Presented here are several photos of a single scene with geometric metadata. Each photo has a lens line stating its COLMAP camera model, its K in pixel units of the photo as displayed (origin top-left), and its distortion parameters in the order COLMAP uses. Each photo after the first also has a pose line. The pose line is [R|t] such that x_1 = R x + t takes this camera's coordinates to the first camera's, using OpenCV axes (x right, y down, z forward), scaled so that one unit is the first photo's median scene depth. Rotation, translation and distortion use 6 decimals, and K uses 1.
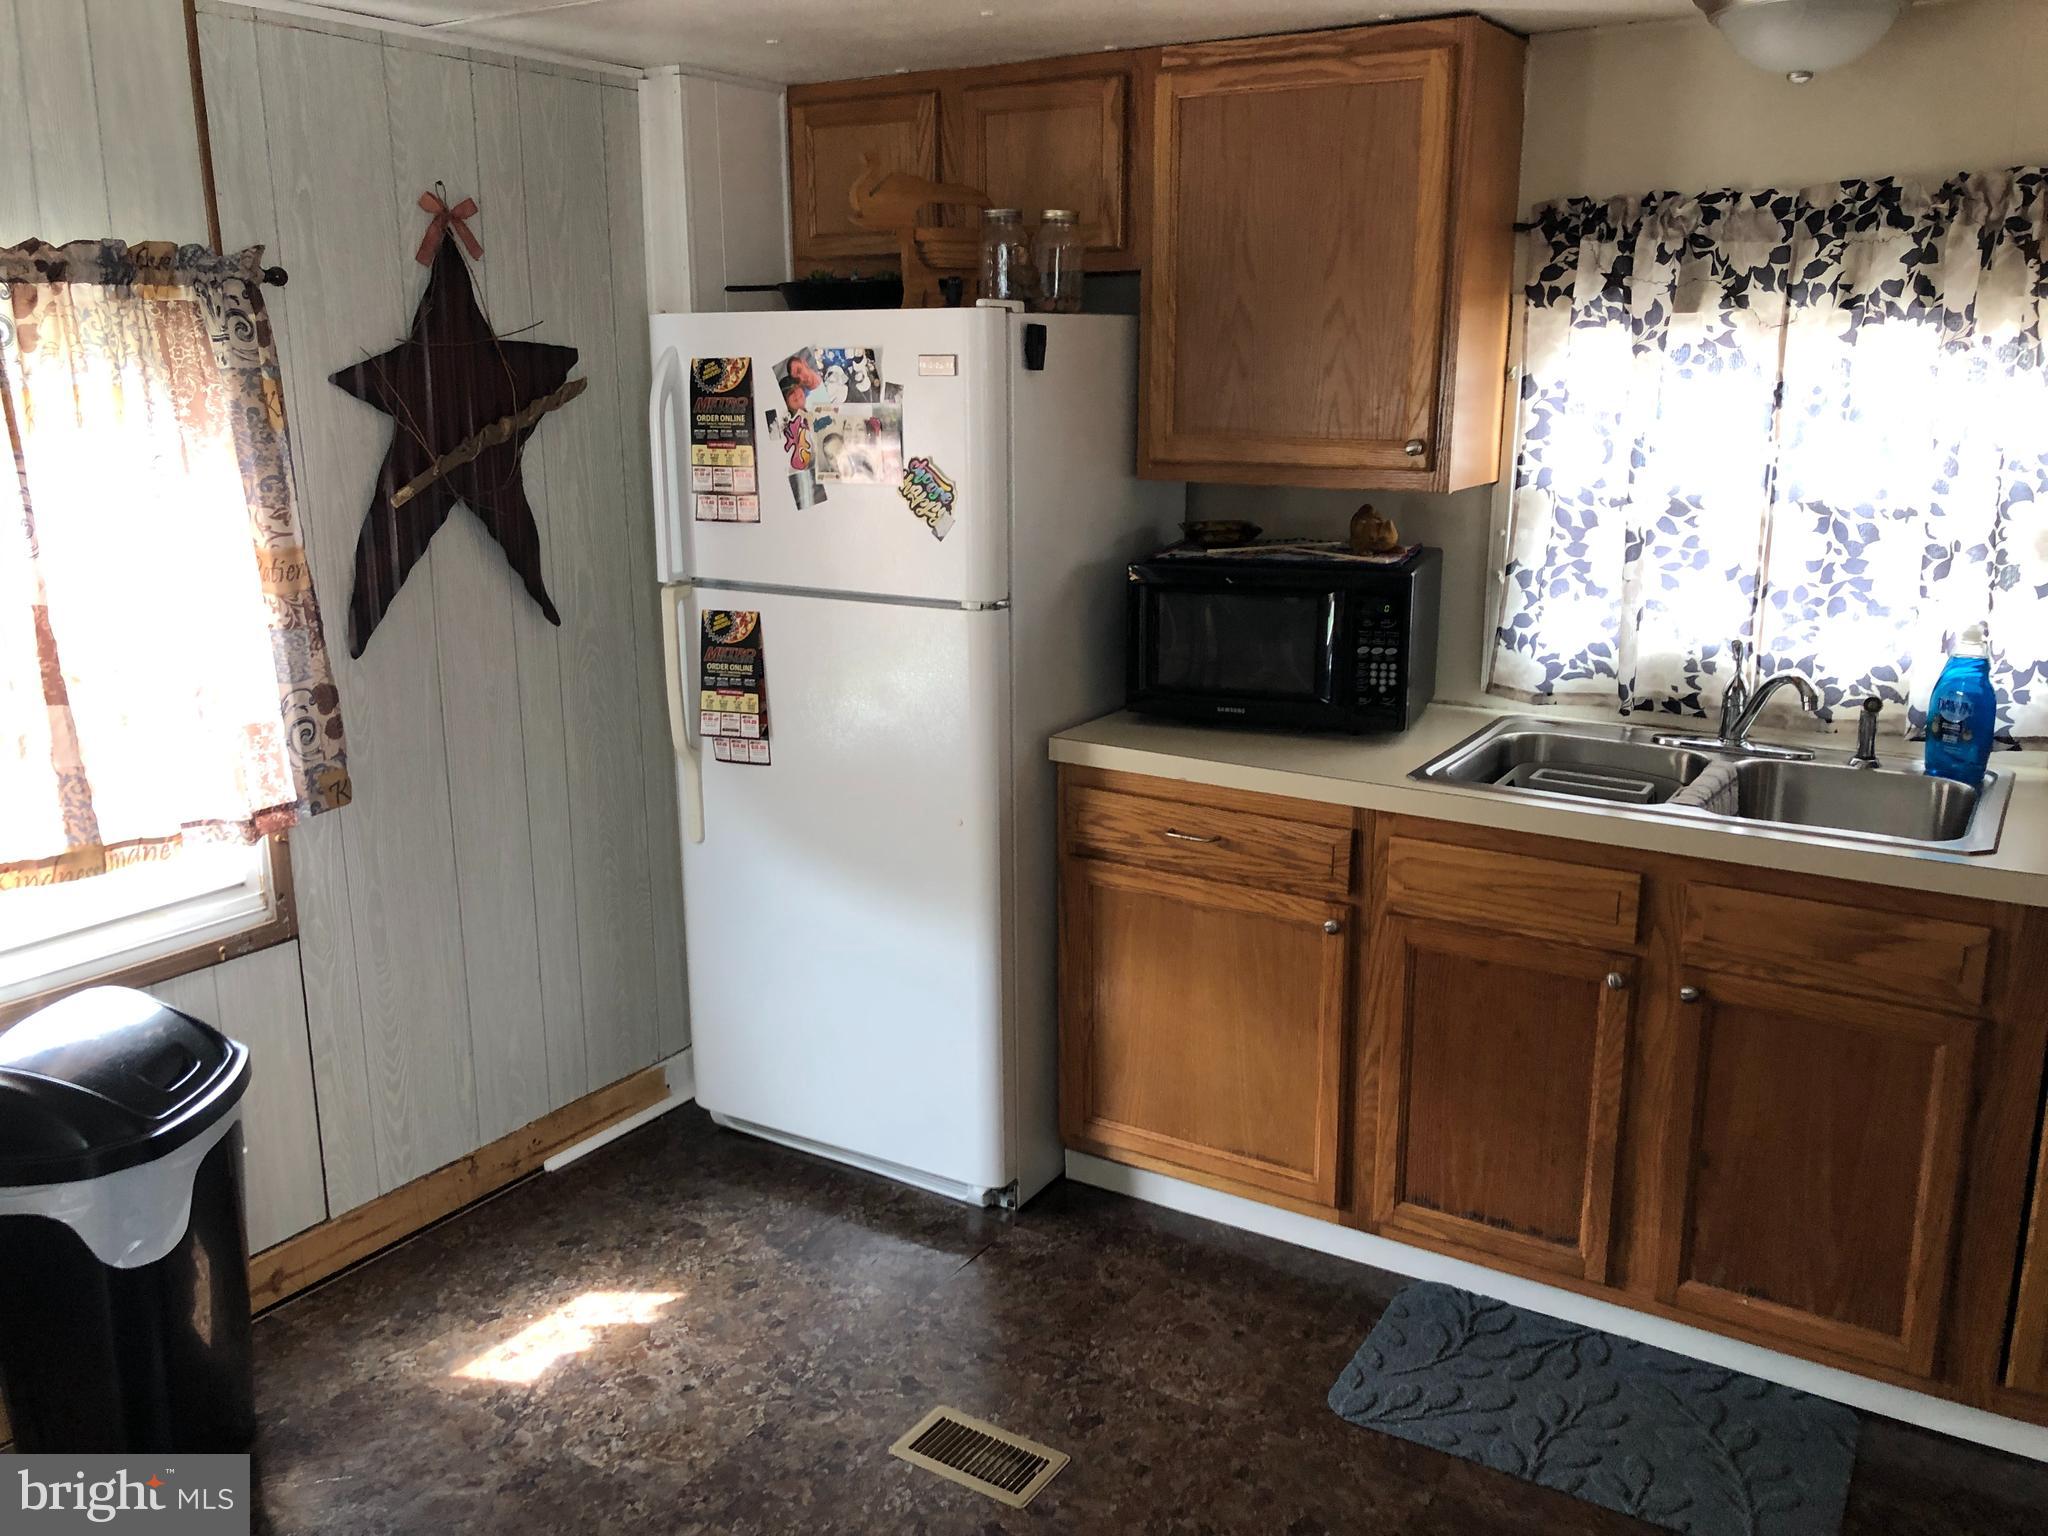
lens RADIAL K [[1680.2, 0, 1024.0], [0, 1680.2, 768.0], [0, 0, 1]] dist [-0.014854, 0.113109]
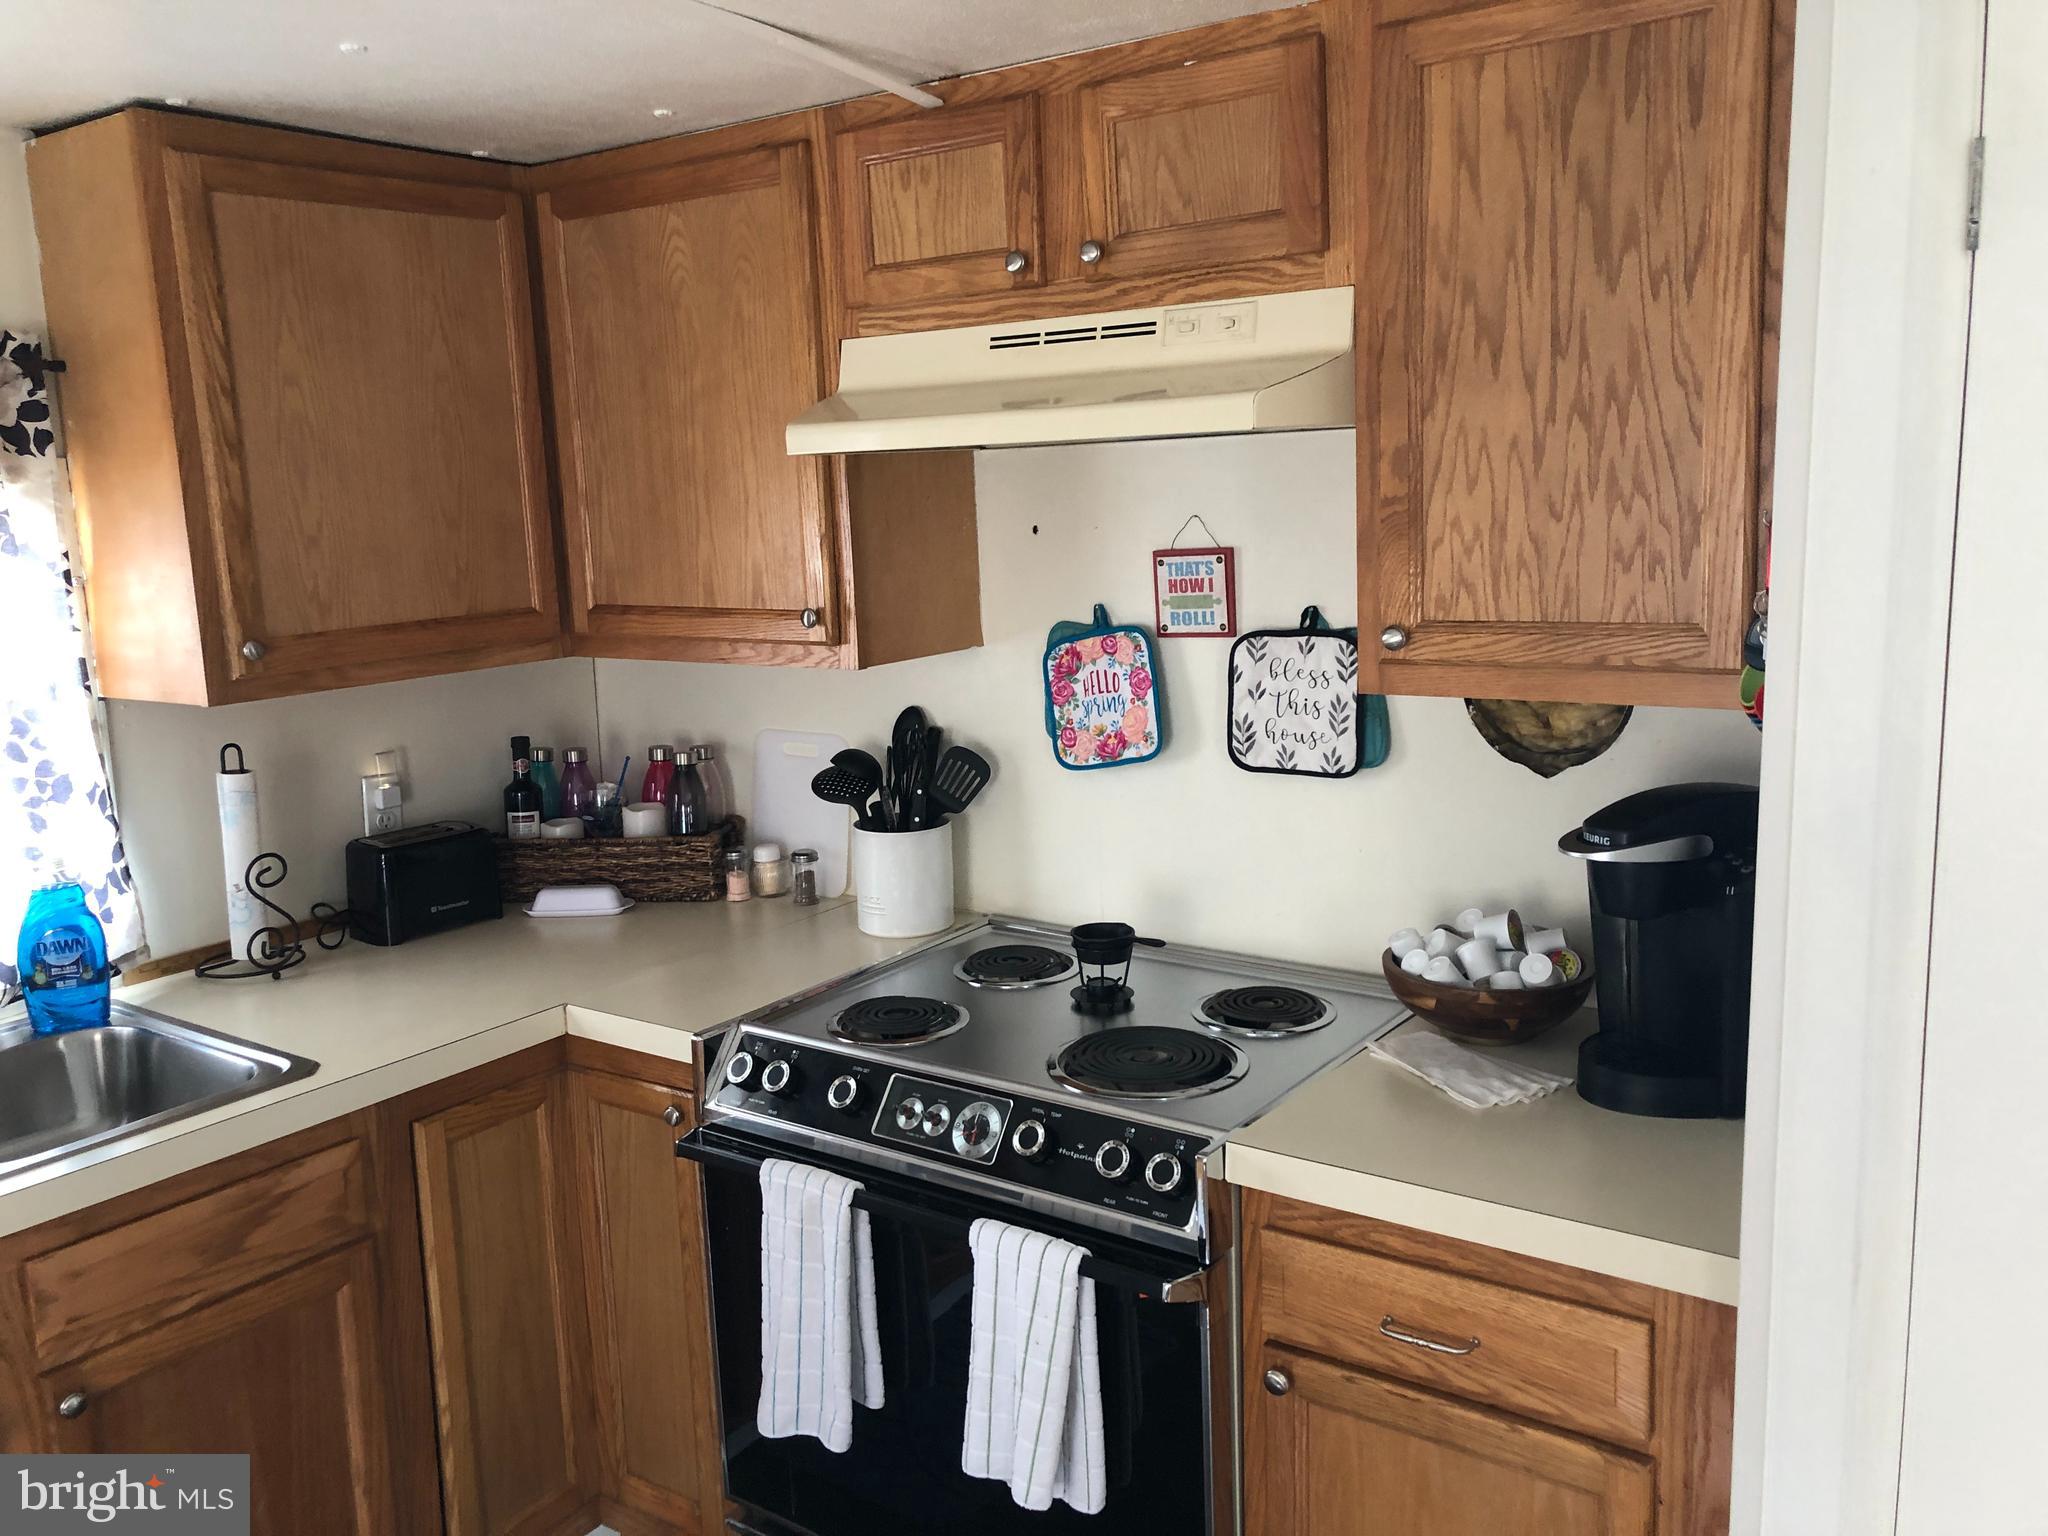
lens RADIAL K [[1703.2, 0, 1024.0], [0, 1703.2, 768.0], [0, 0, 1]] dist [0.021696, 0.006394]
pose [[0.075054, -0.169266, 0.982708, -0.221029], [0.275402, 0.950677, 0.142715, -0.102597], [-0.958395, 0.259929, 0.117969, 0.385598]]
